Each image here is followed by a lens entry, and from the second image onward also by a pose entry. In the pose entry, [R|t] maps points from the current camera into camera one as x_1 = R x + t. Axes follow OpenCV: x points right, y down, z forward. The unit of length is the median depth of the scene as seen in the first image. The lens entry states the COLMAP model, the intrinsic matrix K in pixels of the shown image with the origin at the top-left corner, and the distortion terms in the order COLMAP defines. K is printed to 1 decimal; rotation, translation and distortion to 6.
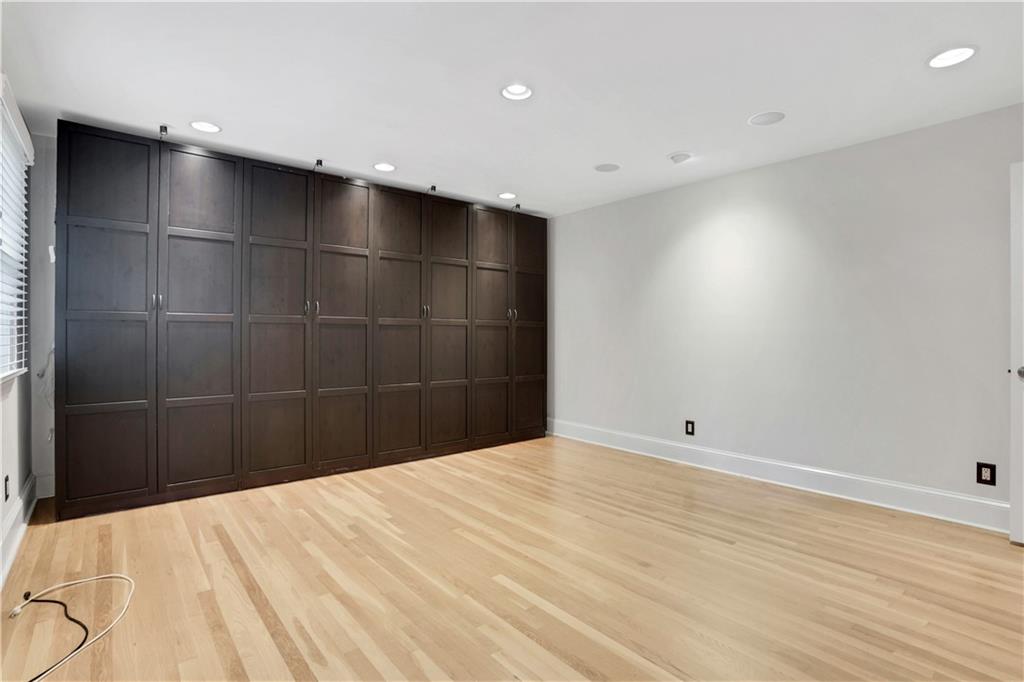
lens RADIAL K [[490.0, 0, 509.6], [0, 490.0, 332.1], [0, 0, 1]] dist [-0.048561, 0.001450]
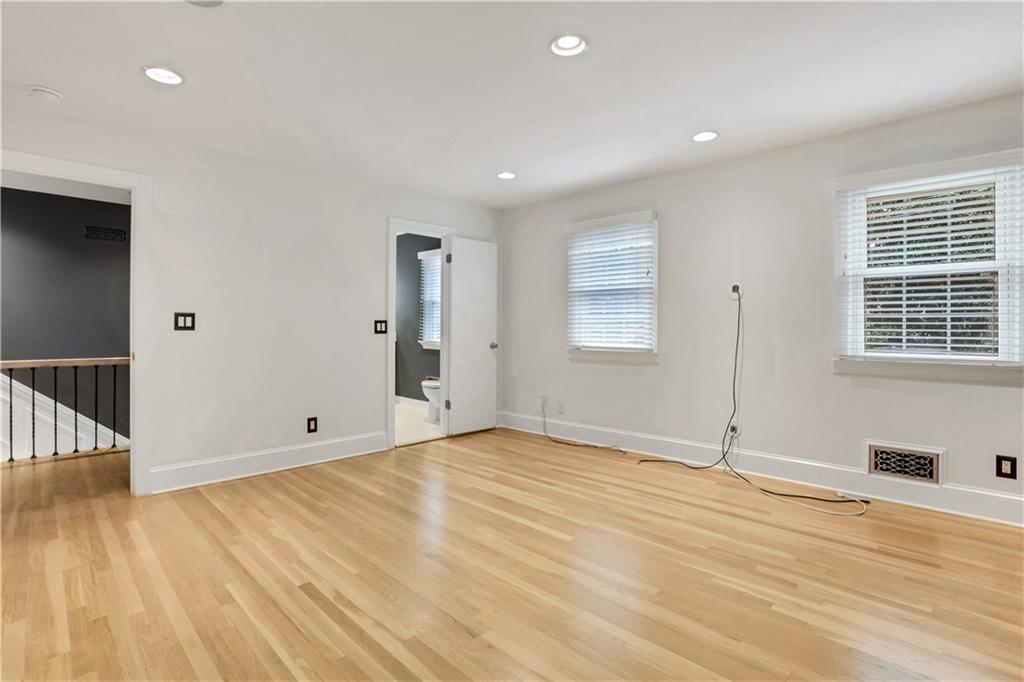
lens RADIAL K [[490.0, 0, 509.6], [0, 490.0, 332.1], [0, 0, 1]] dist [-0.048561, 0.001450]
pose [[-0.995583, -0.001823, -0.093870, 0.174958], [-0.003342, 0.999866, 0.016027, -0.001955], [0.093828, 0.016270, -0.995455, 1.636371]]
